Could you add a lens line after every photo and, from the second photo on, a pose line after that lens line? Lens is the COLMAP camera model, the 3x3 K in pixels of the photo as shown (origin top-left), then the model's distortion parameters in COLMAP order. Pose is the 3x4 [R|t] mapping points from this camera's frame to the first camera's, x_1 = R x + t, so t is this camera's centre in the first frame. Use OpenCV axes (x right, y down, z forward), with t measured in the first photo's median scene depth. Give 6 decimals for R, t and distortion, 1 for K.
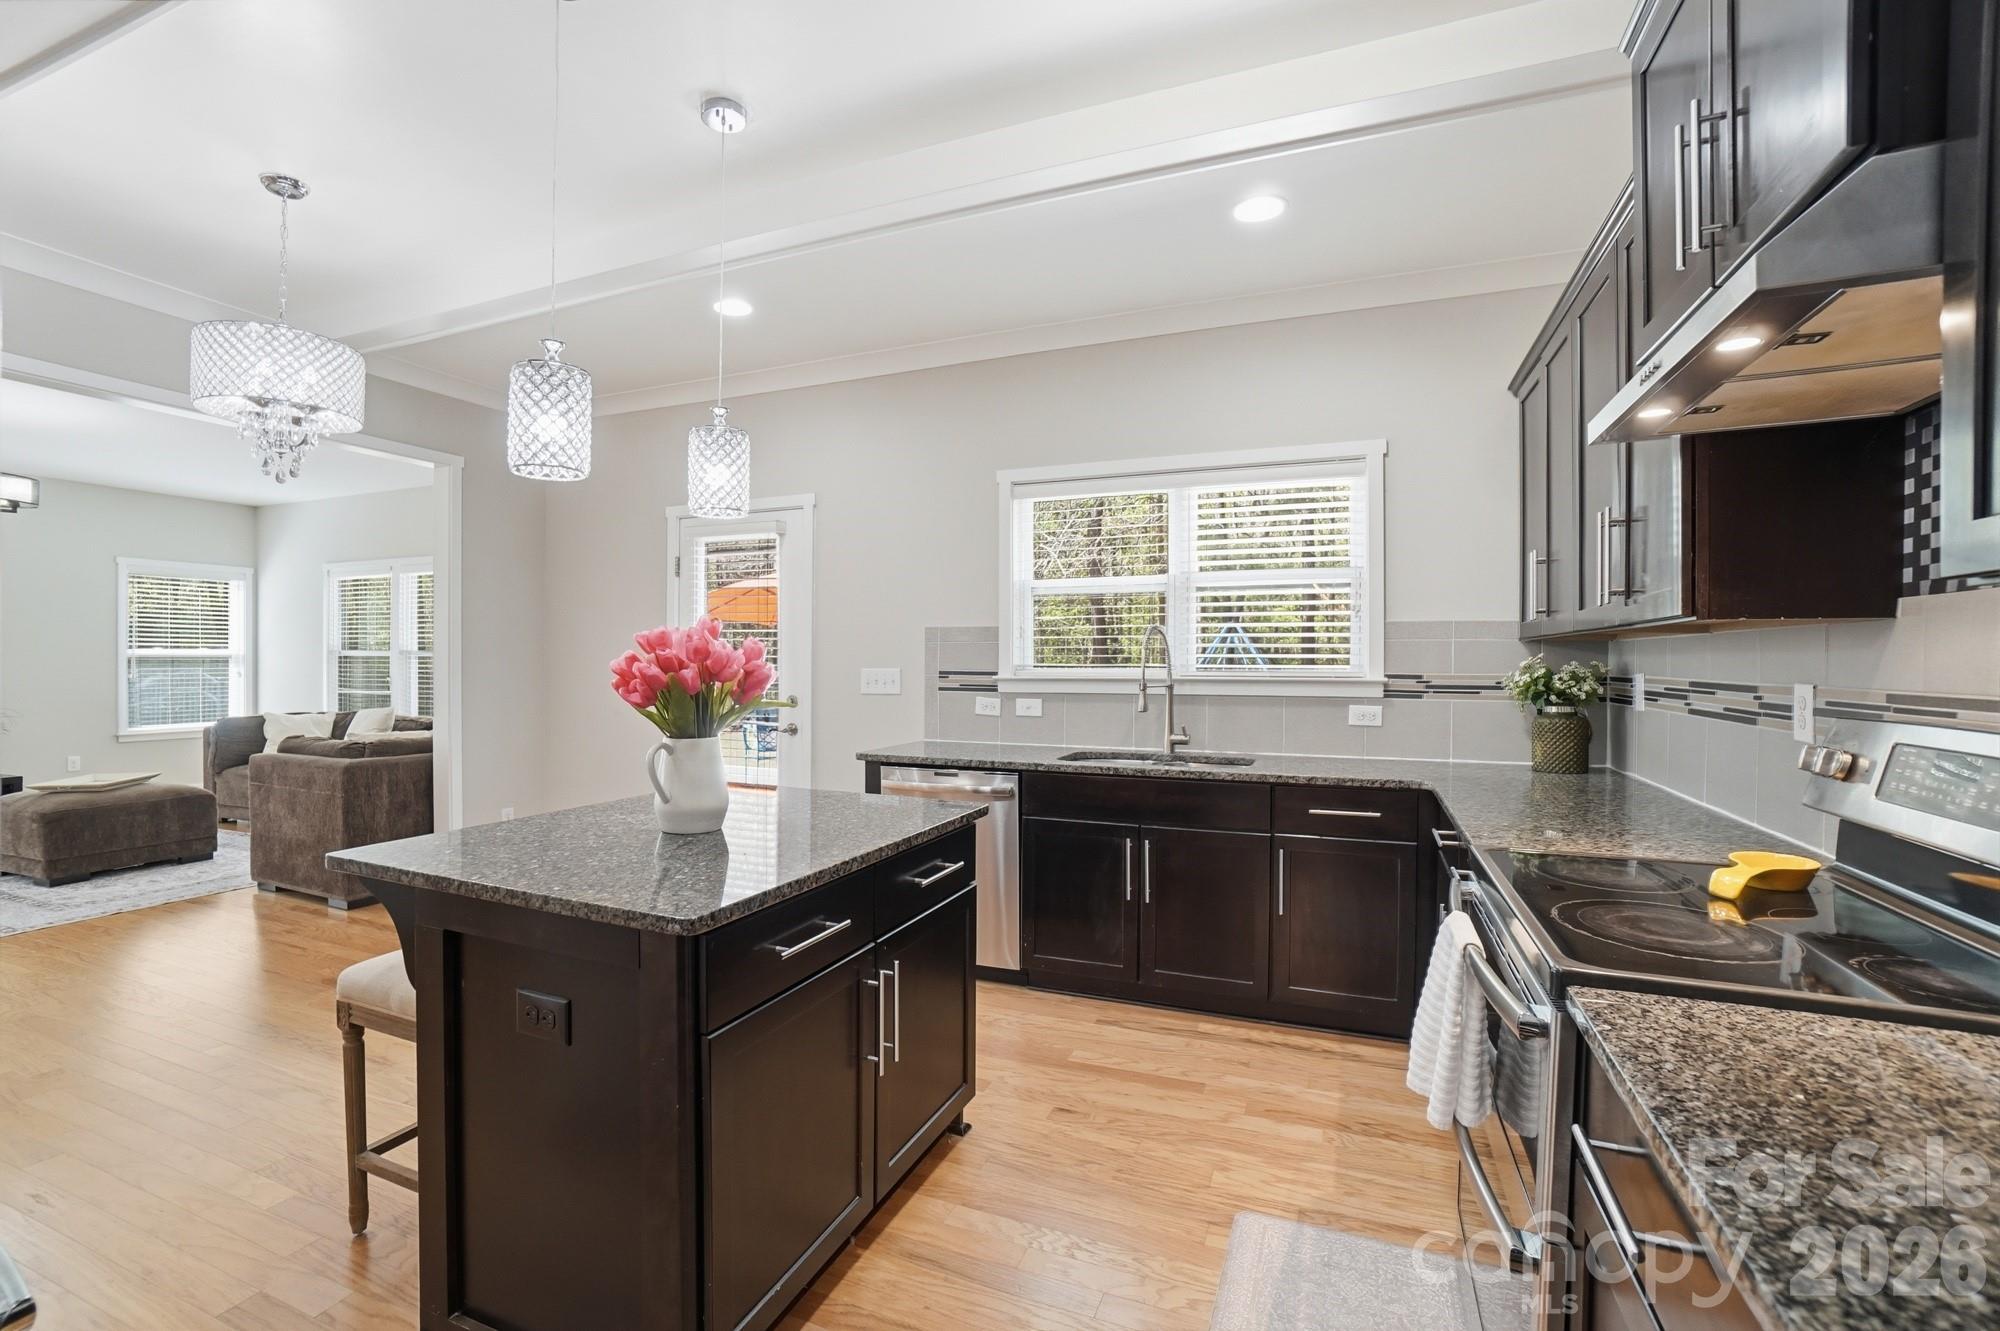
lens RADIAL K [[876.9, 0, 997.1], [0, 876.9, 673.8], [0, 0, 1]] dist [-0.030071, 0.003726]
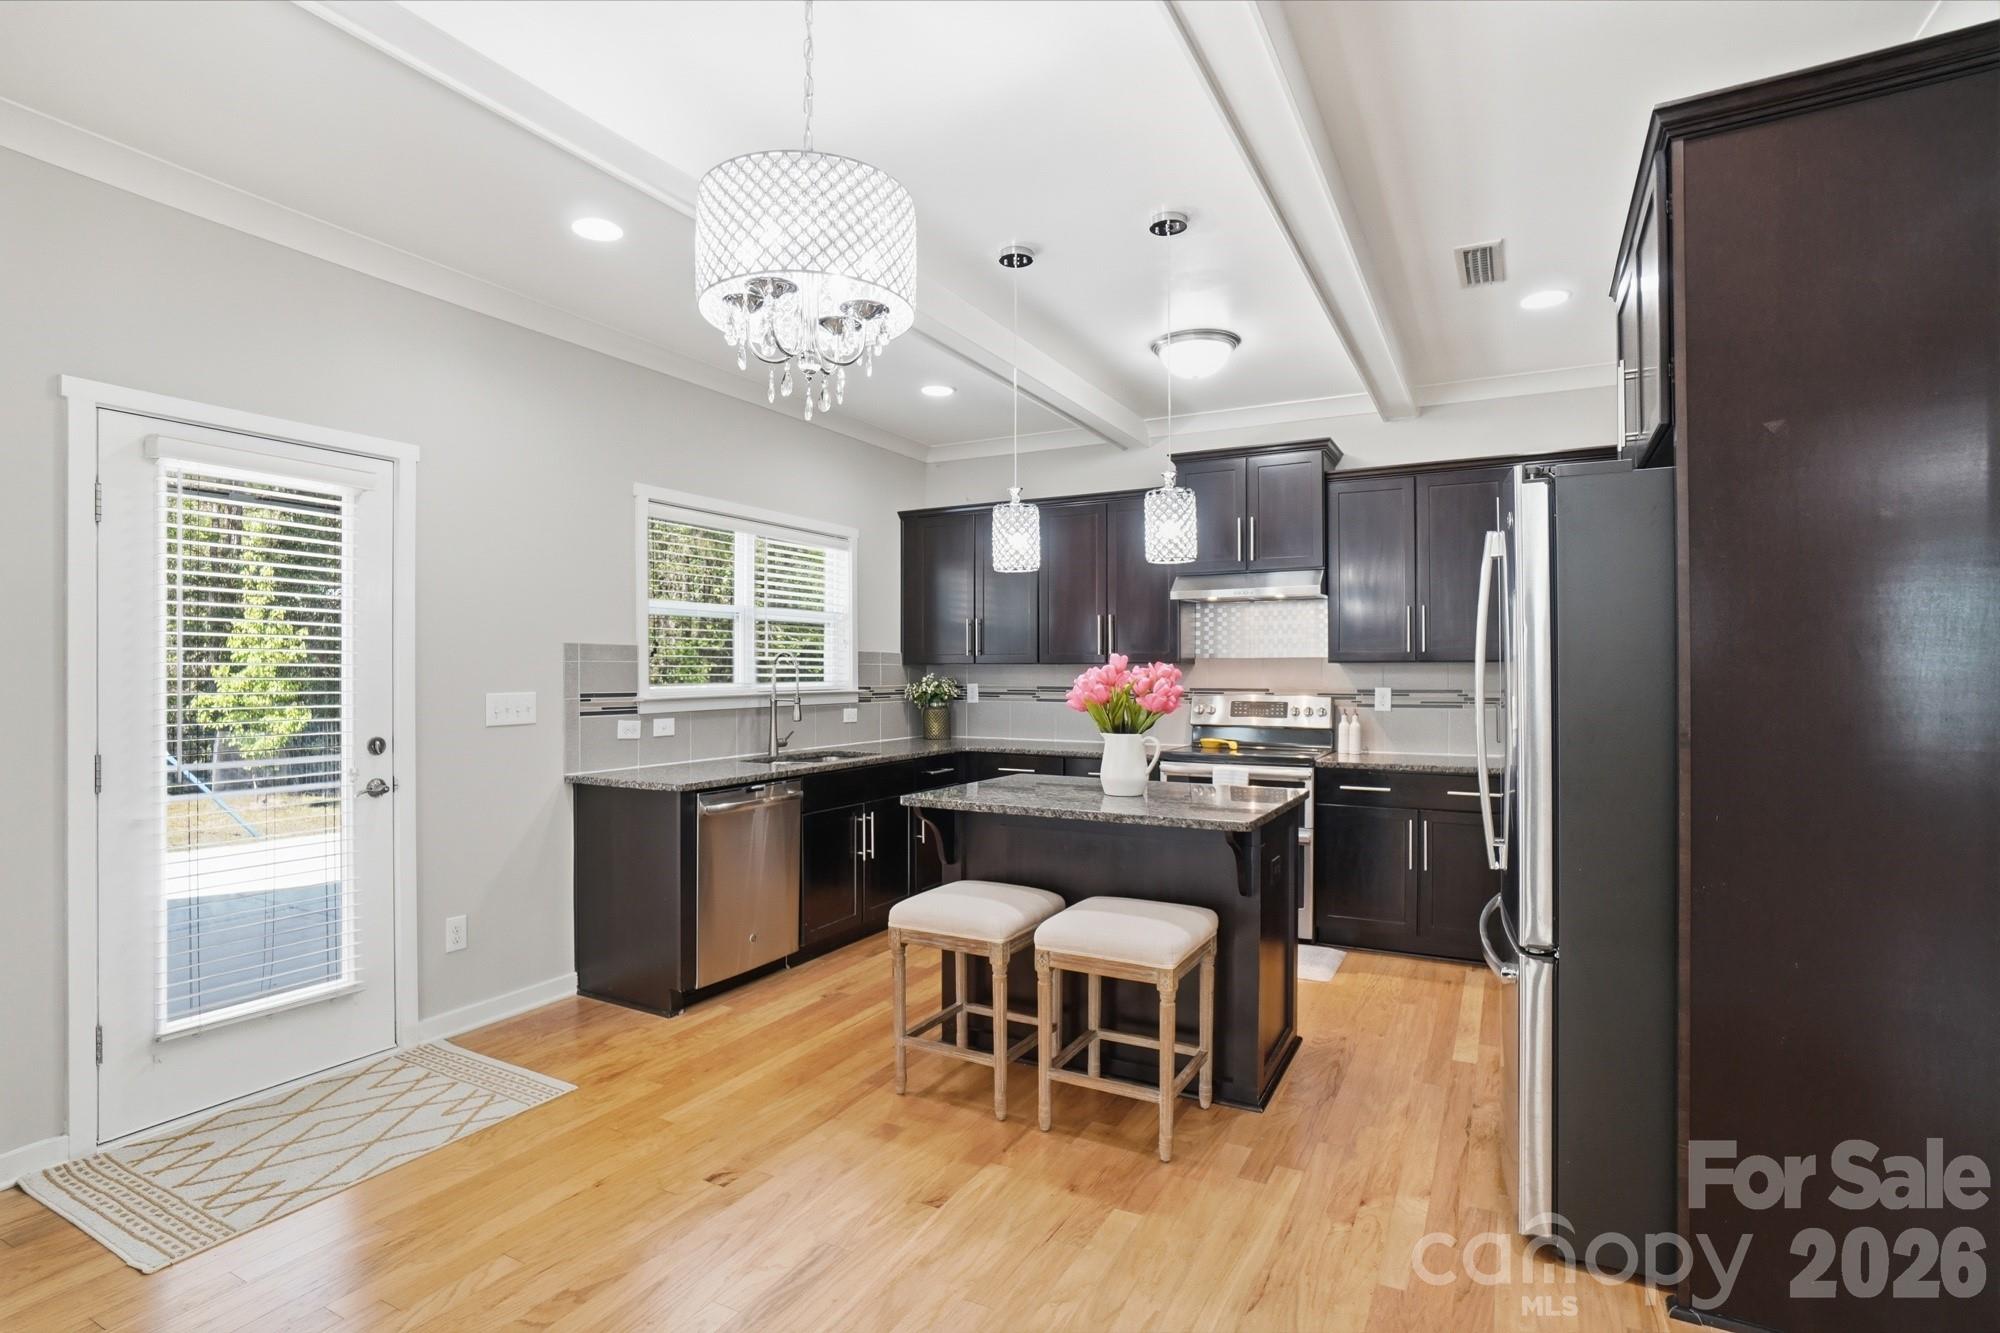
lens RADIAL K [[978.9, 0, 986.8], [0, 978.9, 667.7], [0, 0, 1]] dist [-0.016315, 0.000484]
pose [[0.123348, -0.000272, 0.992363, -1.044555], [0.012620, 0.999920, -0.001295, -0.024077], [-0.992283, 0.012683, 0.123341, 0.504645]]
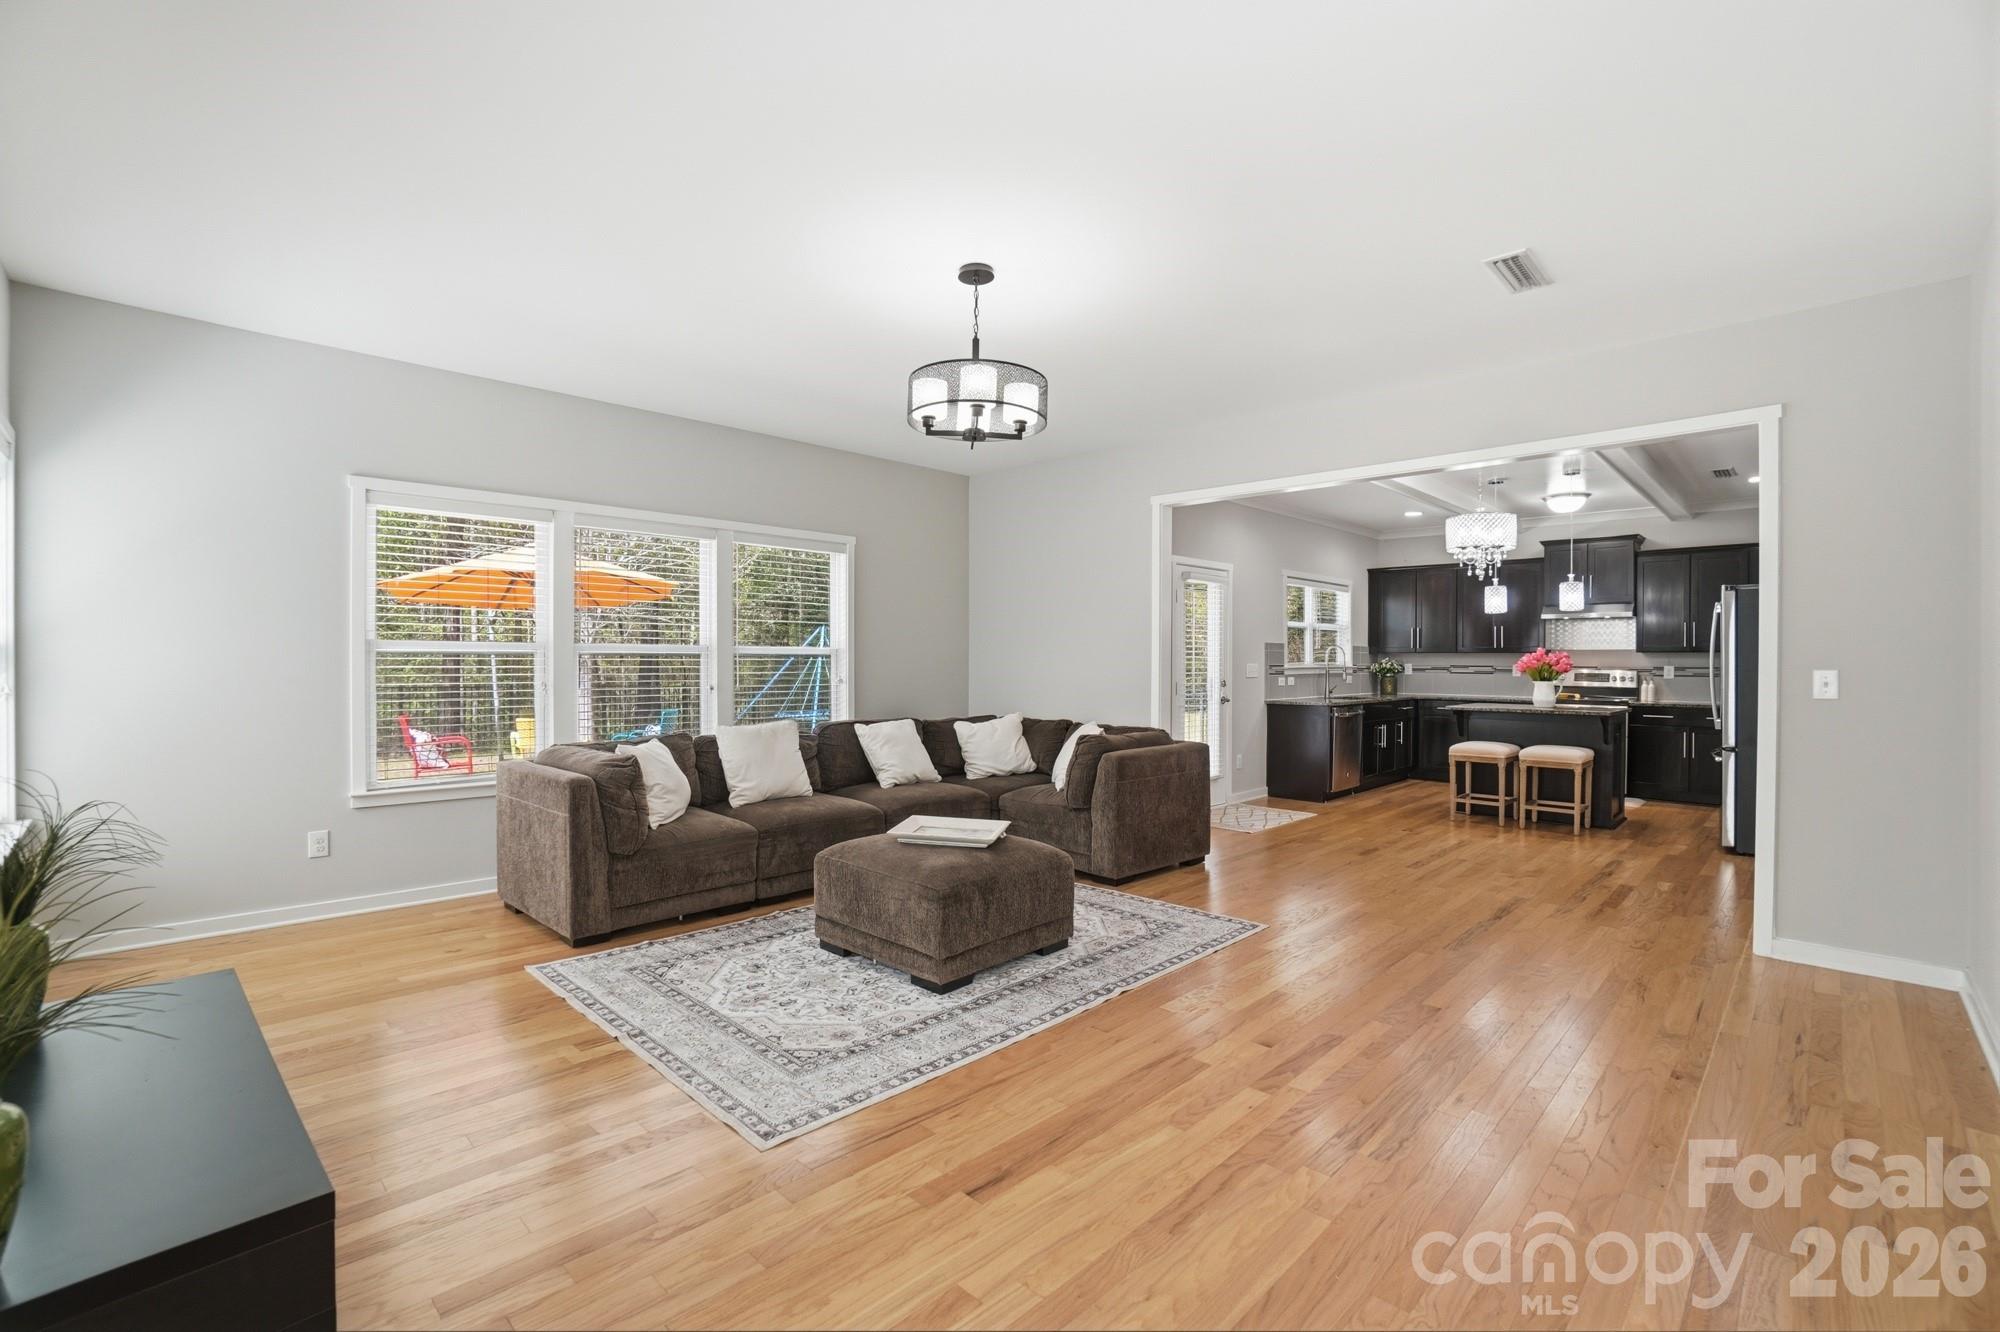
lens RADIAL K [[876.9, 0, 1010.2], [0, 876.9, 662.6], [0, 0, 1]] dist [-0.030071, 0.003726]
pose [[0.378003, -0.004373, 0.925794, -2.268906], [0.008862, 0.999960, 0.001105, -0.016220], [-0.925762, 0.007787, 0.378027, 0.840468]]
